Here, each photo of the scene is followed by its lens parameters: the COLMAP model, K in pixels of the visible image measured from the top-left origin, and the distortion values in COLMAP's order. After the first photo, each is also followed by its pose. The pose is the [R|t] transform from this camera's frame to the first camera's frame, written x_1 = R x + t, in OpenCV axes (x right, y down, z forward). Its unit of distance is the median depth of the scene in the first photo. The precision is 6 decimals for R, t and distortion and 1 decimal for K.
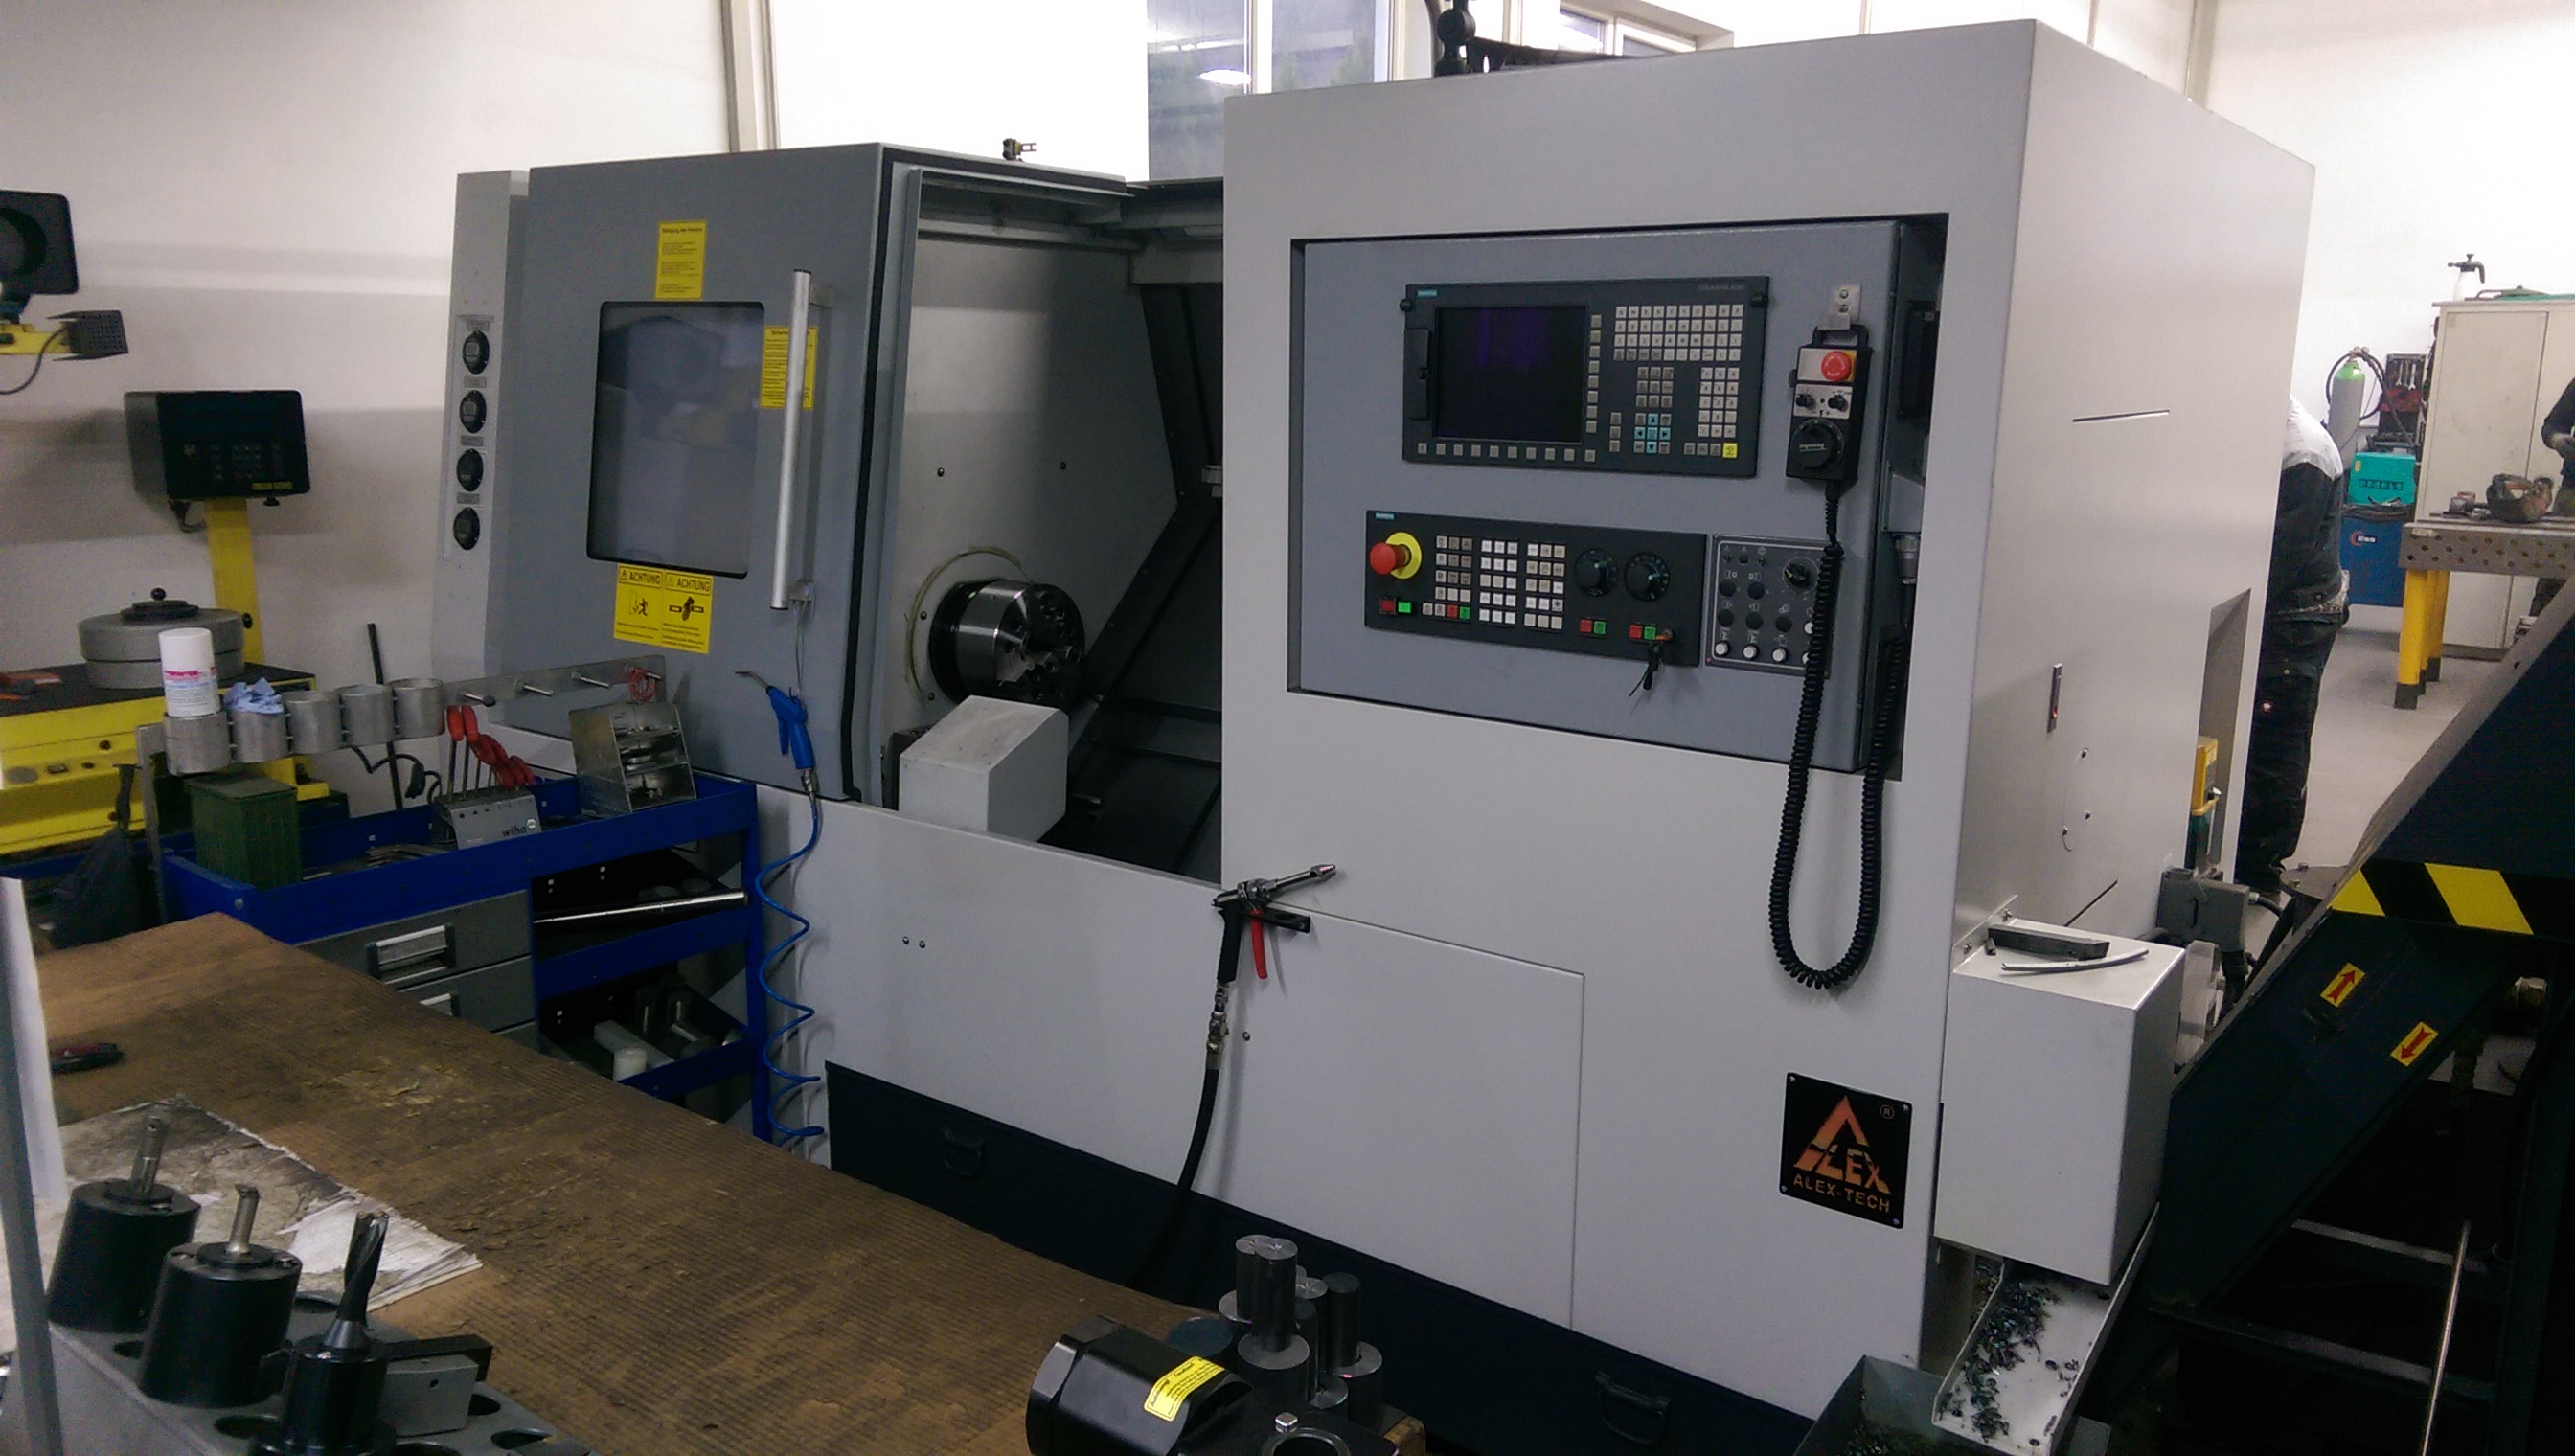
lens RADIAL K [[1855.5, 0, 1287.5], [0, 1855.5, 728.0], [0, 0, 1]] dist [0.094535, -0.153772]
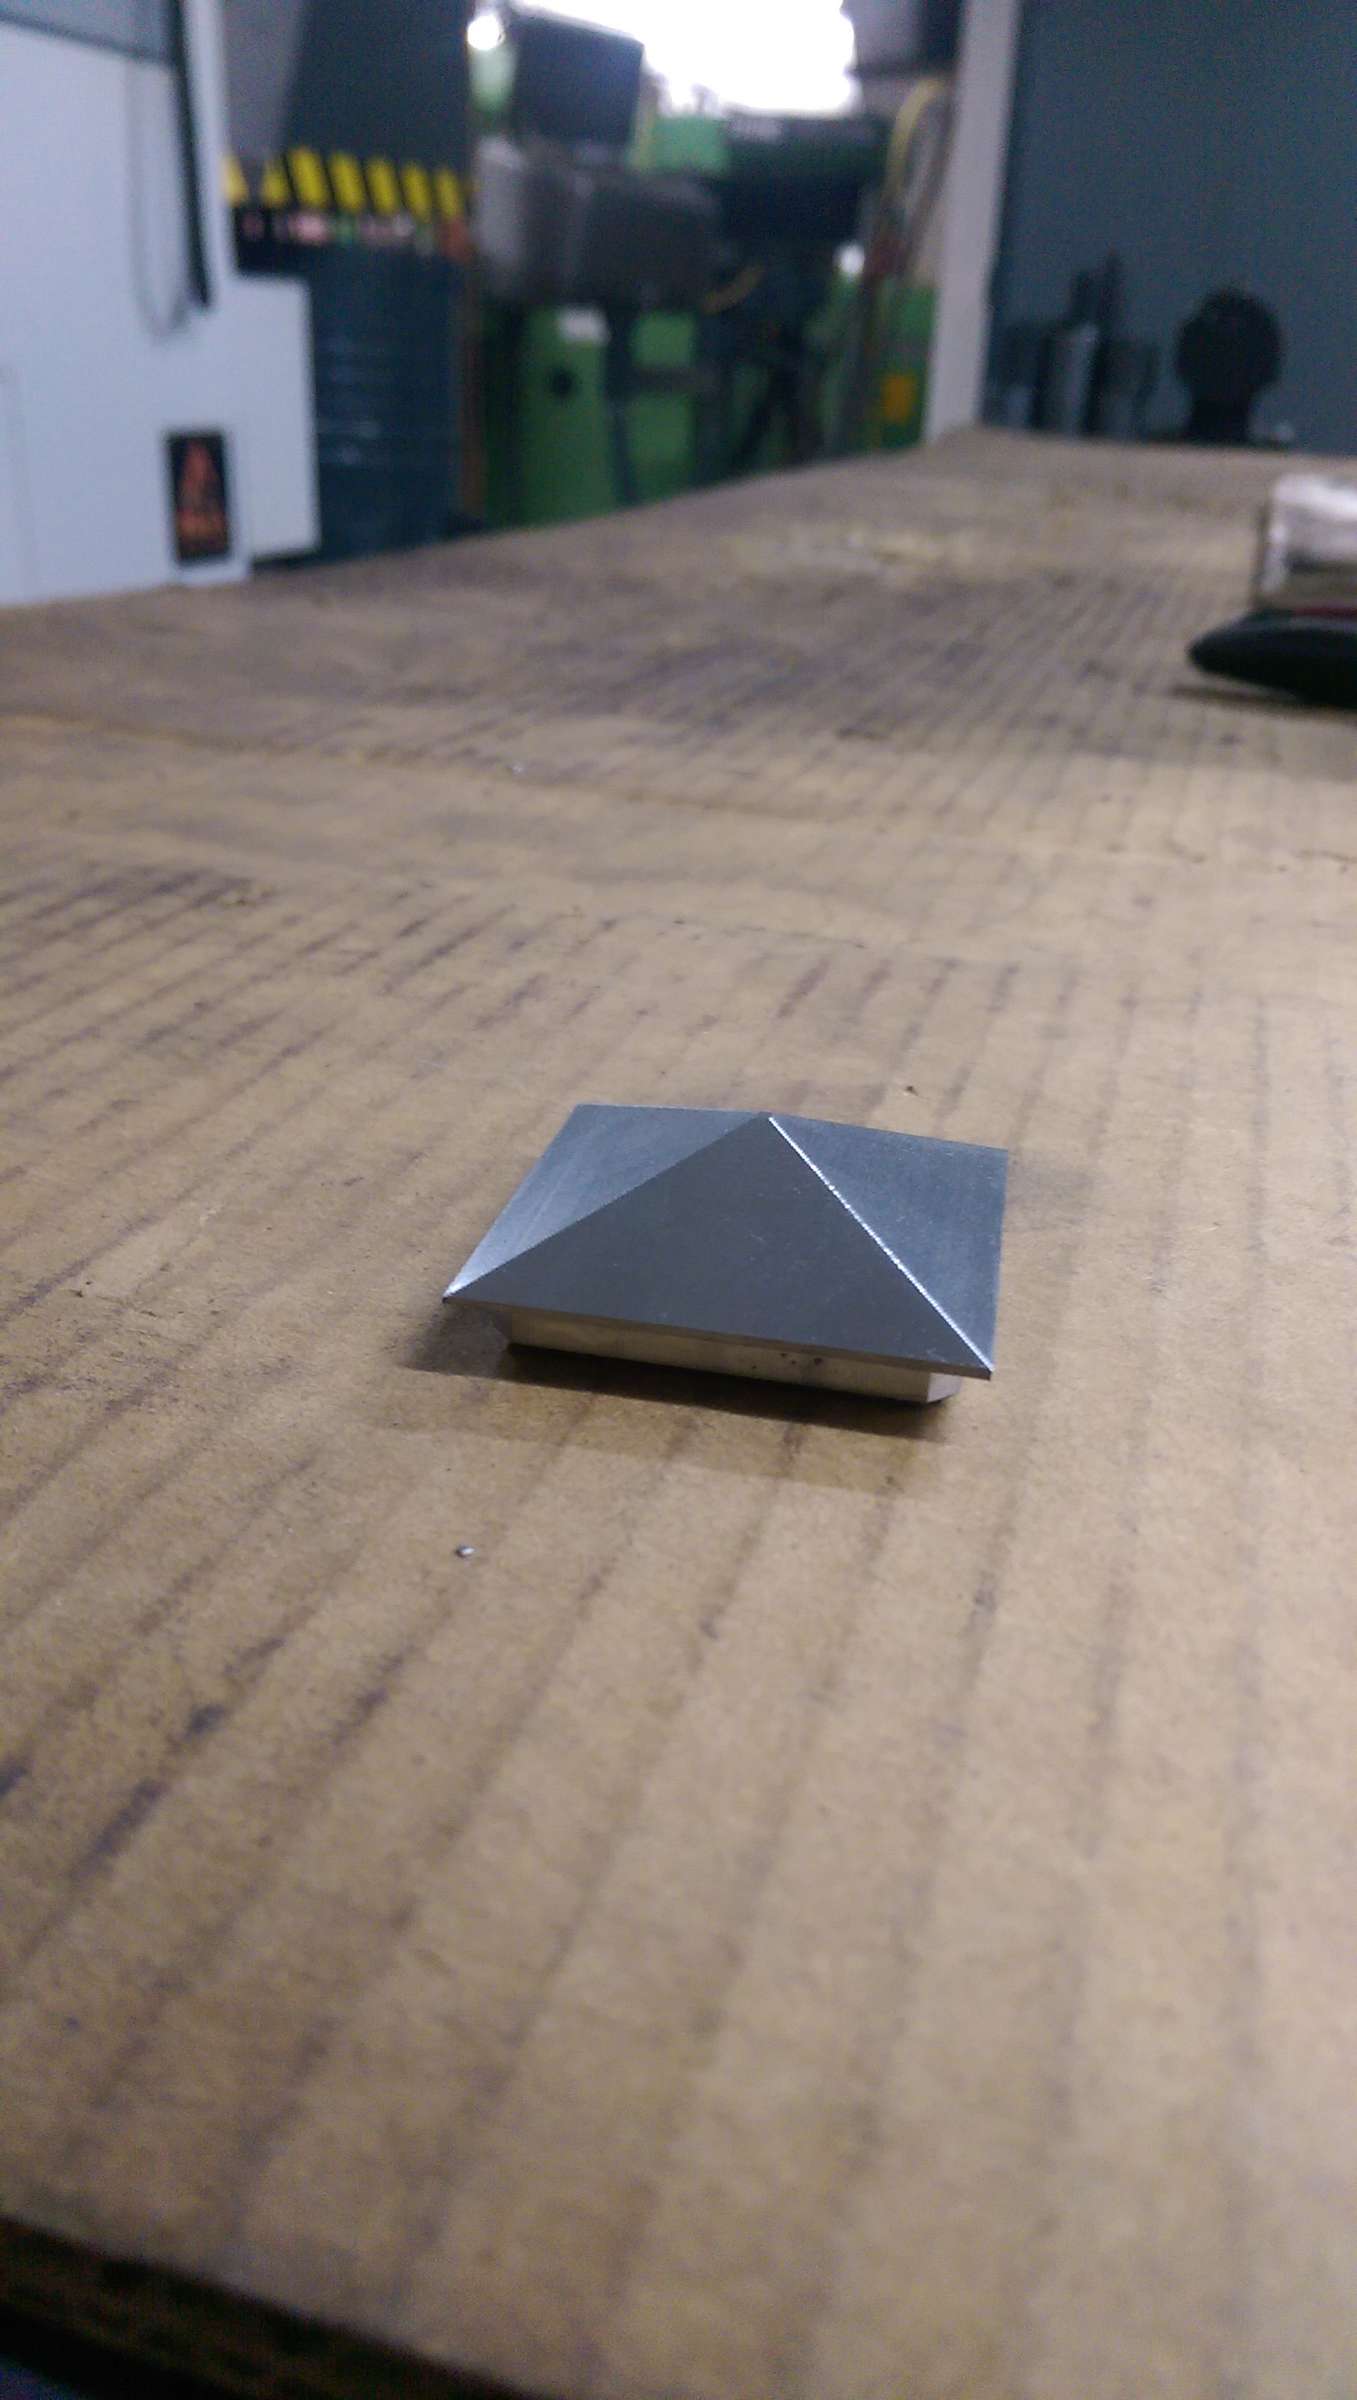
lens RADIAL K [[1772.3, 0, 692.3], [0, 1772.3, 1195.3], [0, 0, 1]] dist [0.088239, -0.177745]
pose [[-0.340401, -0.422933, 0.839795, -0.737555], [0.141969, 0.859776, 0.490541, 0.104406], [-0.929501, 0.286205, -0.232626, 1.031229]]
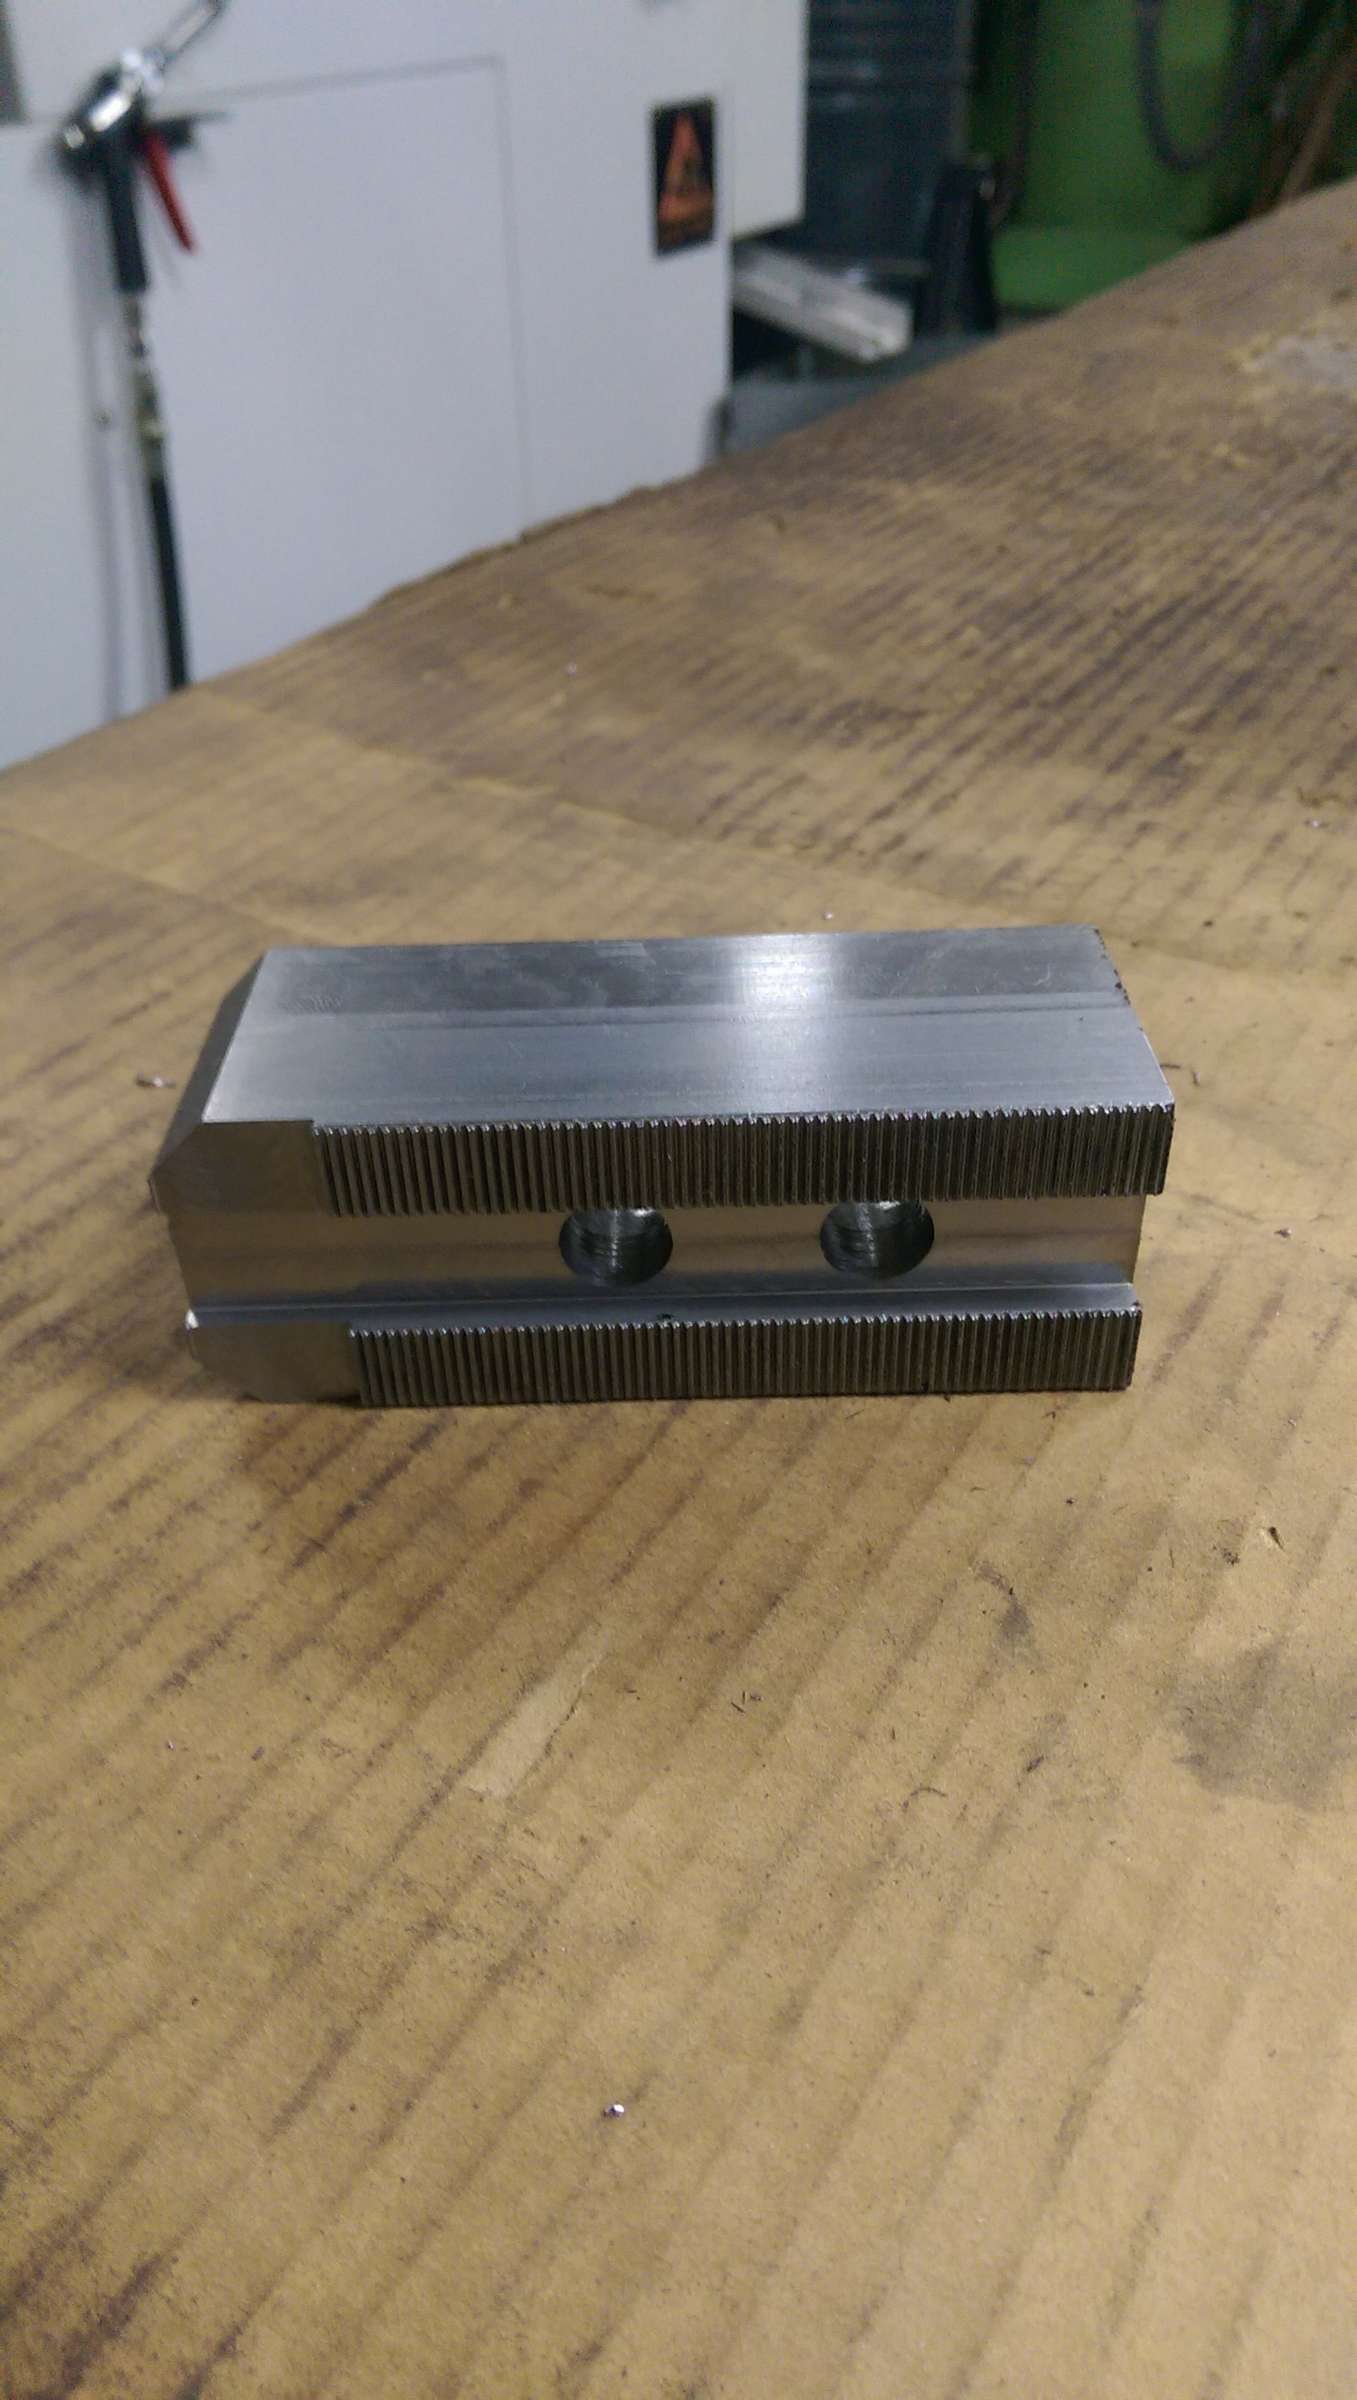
lens RADIAL K [[1760.5, 0, 661.0], [0, 1760.5, 1198.3], [0, 0, 1]] dist [0.102249, -0.170290]
pose [[-0.087793, -0.592243, 0.800962, -0.724560], [0.223665, 0.771816, 0.595209, 0.073955], [-0.970704, 0.231402, 0.064704, 1.019845]]
